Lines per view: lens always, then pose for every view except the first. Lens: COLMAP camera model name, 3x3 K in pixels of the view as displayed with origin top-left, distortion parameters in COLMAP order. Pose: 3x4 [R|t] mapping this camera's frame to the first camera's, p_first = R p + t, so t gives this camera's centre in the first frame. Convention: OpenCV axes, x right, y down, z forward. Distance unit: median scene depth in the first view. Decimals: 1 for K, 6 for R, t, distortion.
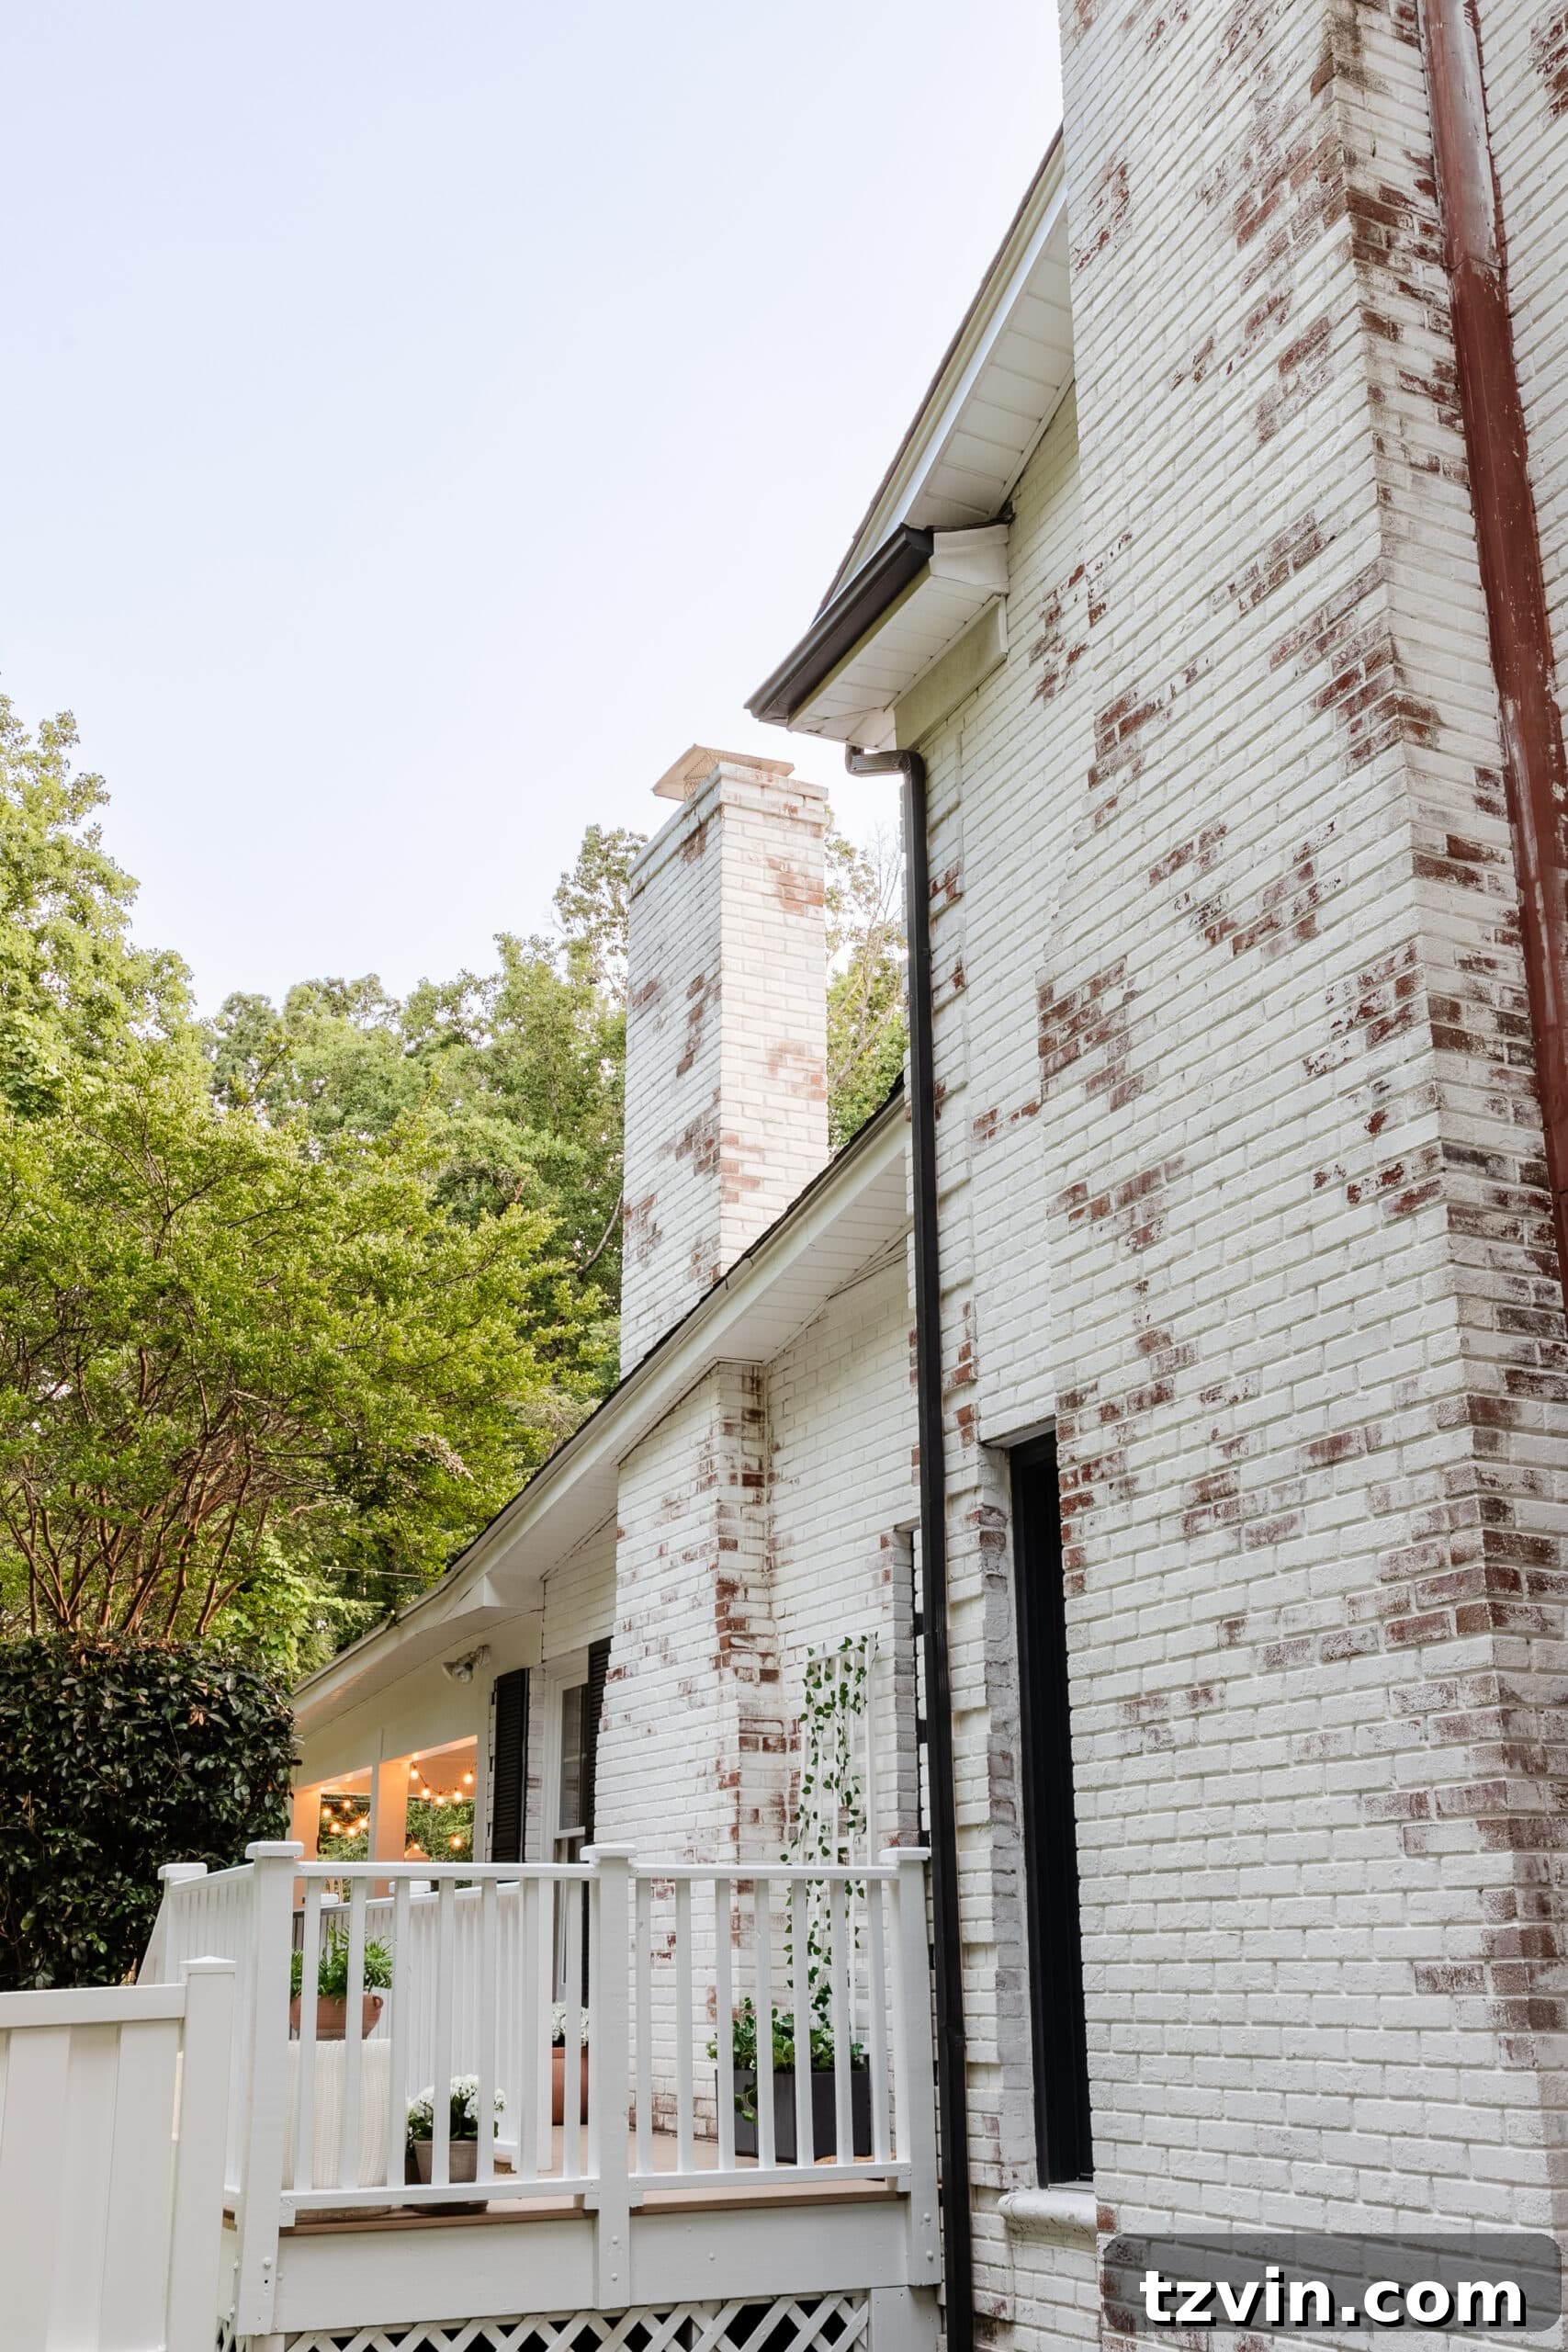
lens RADIAL K [[2447.9, 0, 777.7], [0, 2447.9, 1190.1], [0, 0, 1]] dist [0.012376, 0.000000]
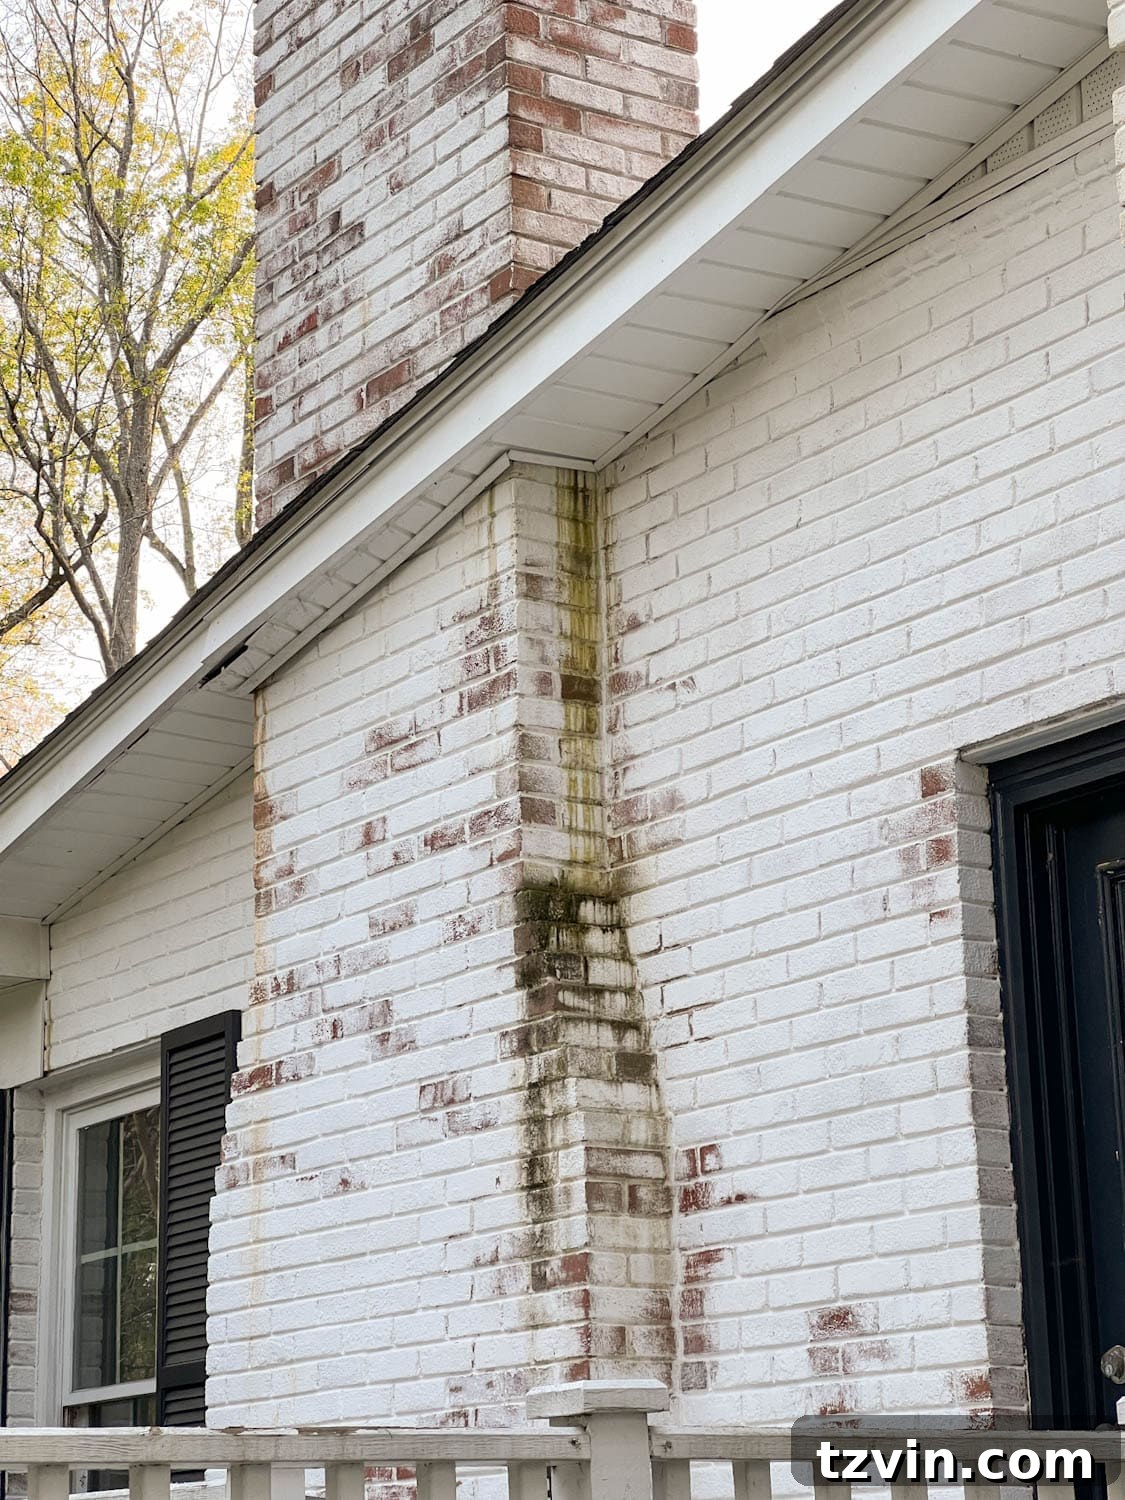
lens RADIAL K [[3429.5, 0, 552.7], [0, 3429.5, 736.4], [0, 0, 1]] dist [0.177665, 0.000000]
pose [[0.987643, 0.020374, 0.155390, -0.194684], [-0.029652, 0.997898, 0.057628, 0.135713], [-0.153889, -0.061524, 0.986171, 0.466086]]
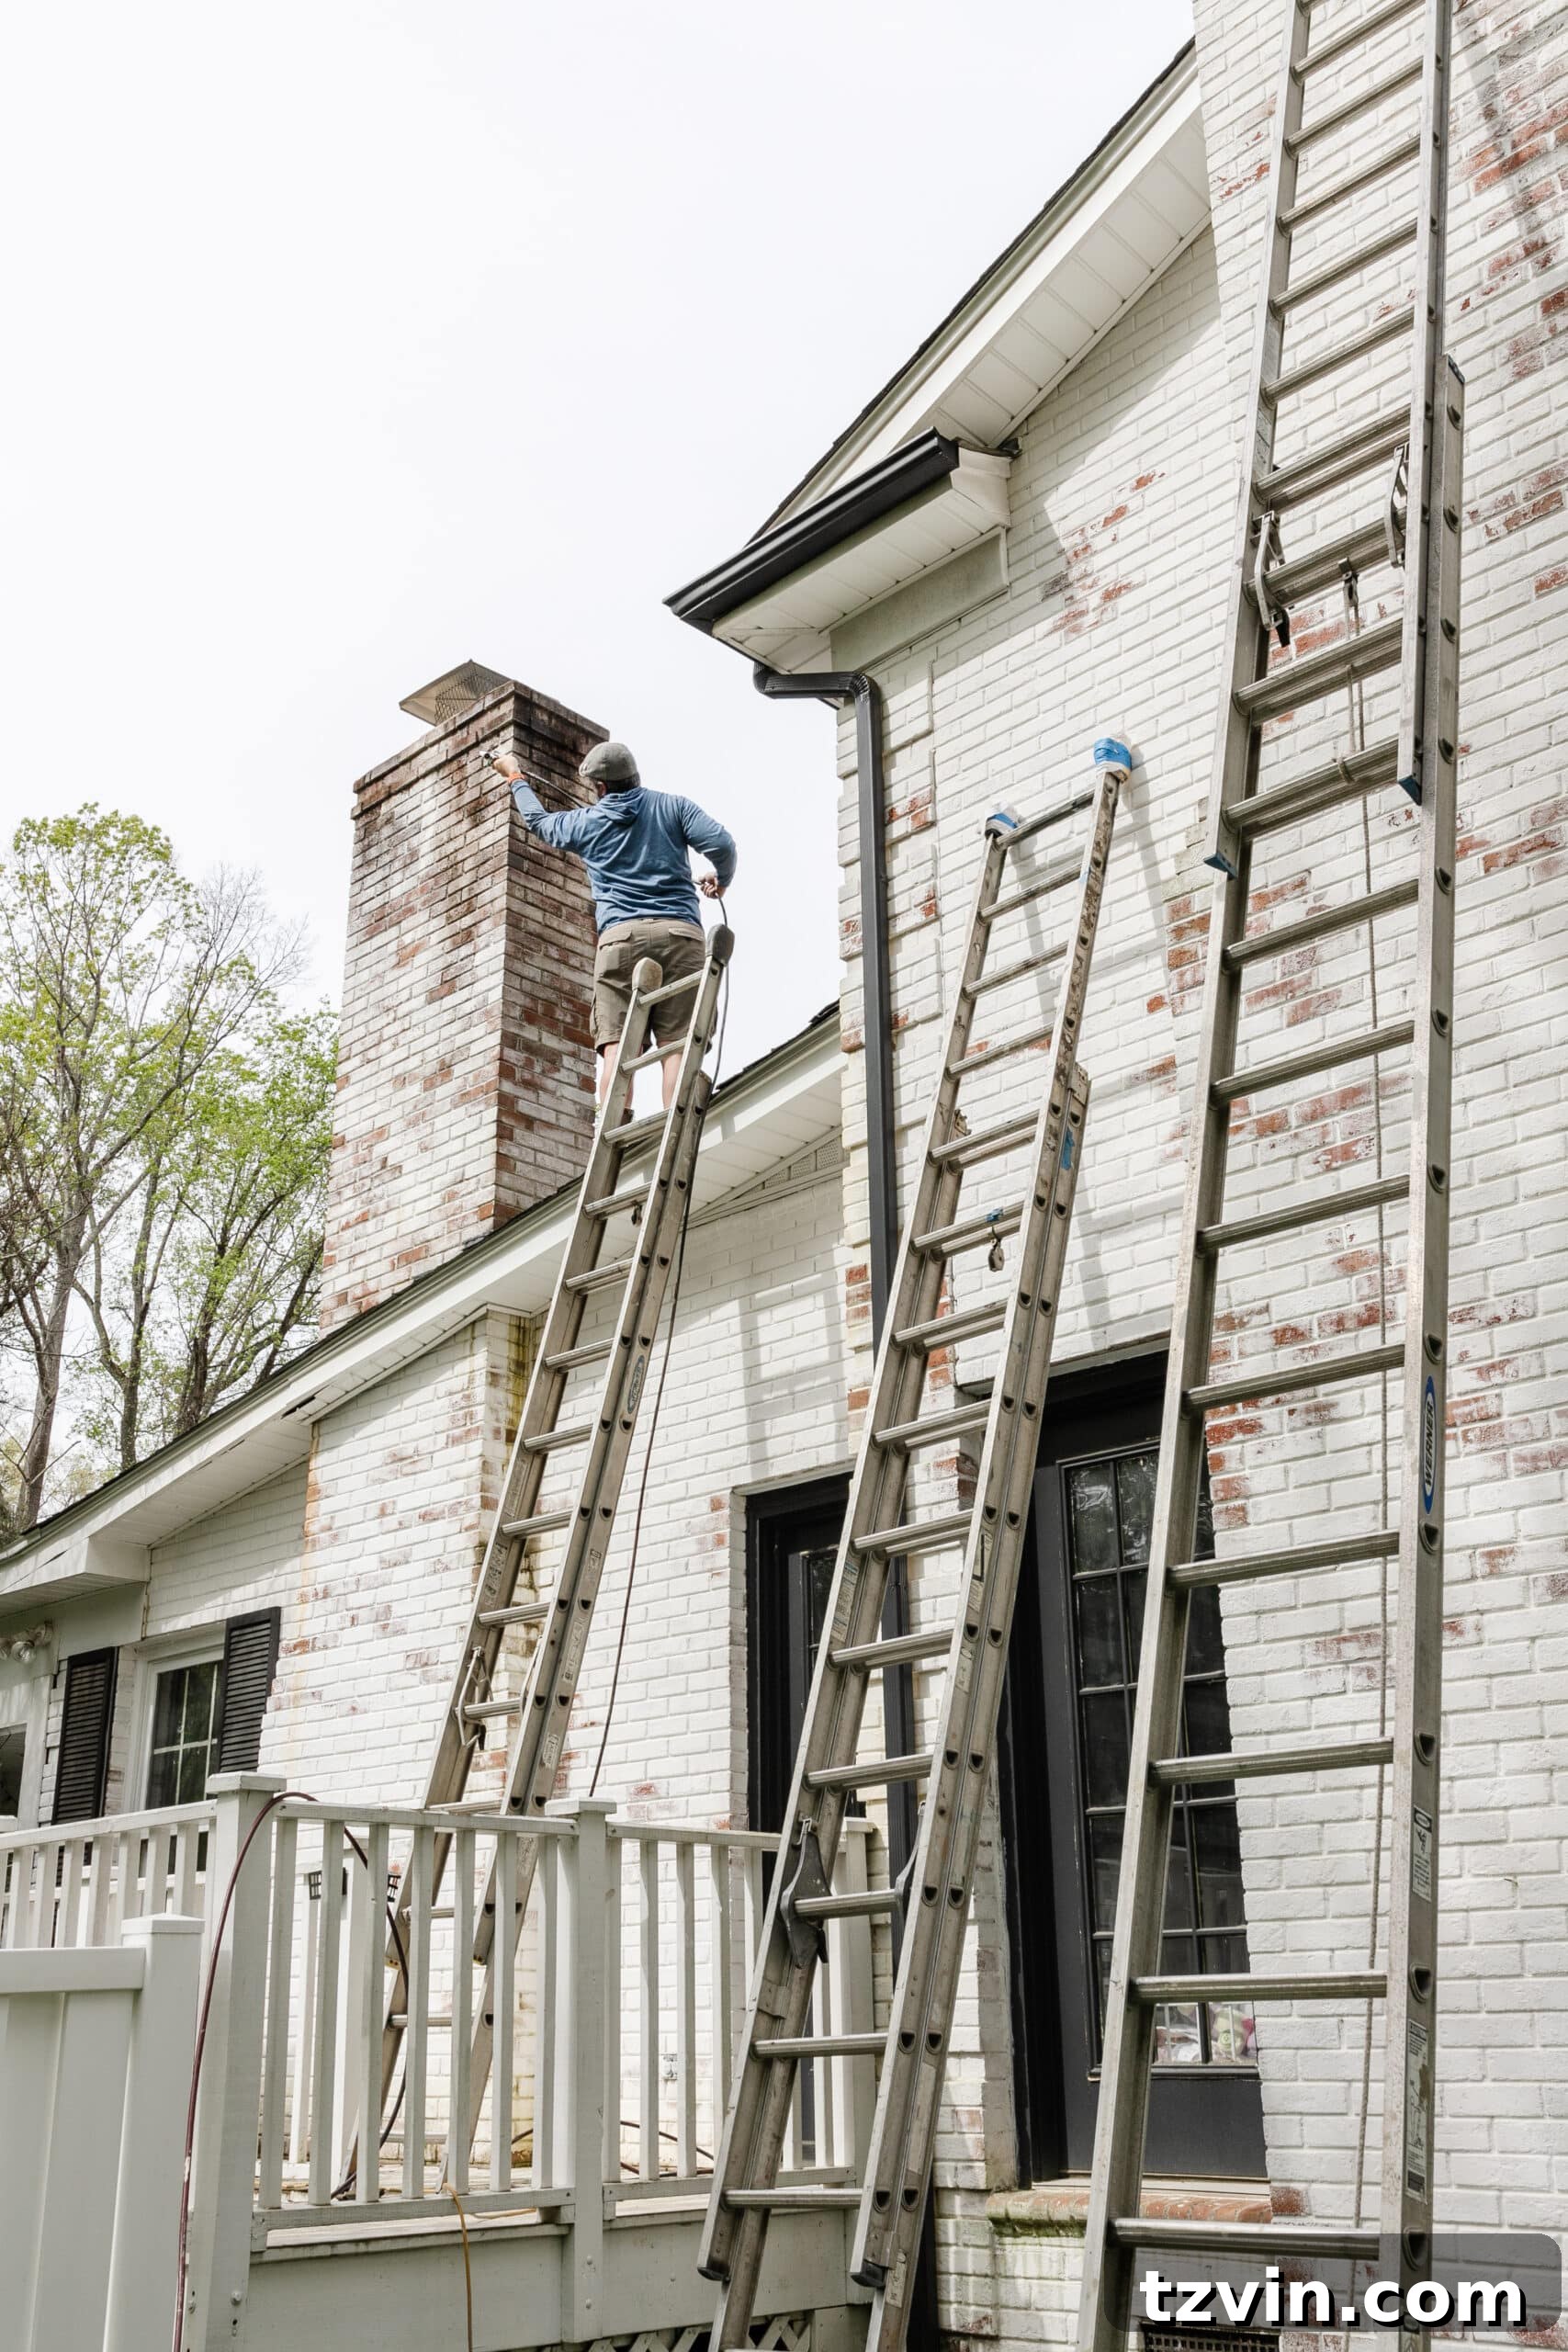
lens RADIAL K [[2329.2, 0, 795.9], [0, 2329.2, 1180.2], [0, 0, 1]] dist [0.008178, 0.000000]
pose [[0.930190, 0.124562, 0.345299, -0.350182], [-0.107276, 0.991845, -0.068807, 0.111036], [-0.351054, 0.026961, 0.935967, 0.219432]]
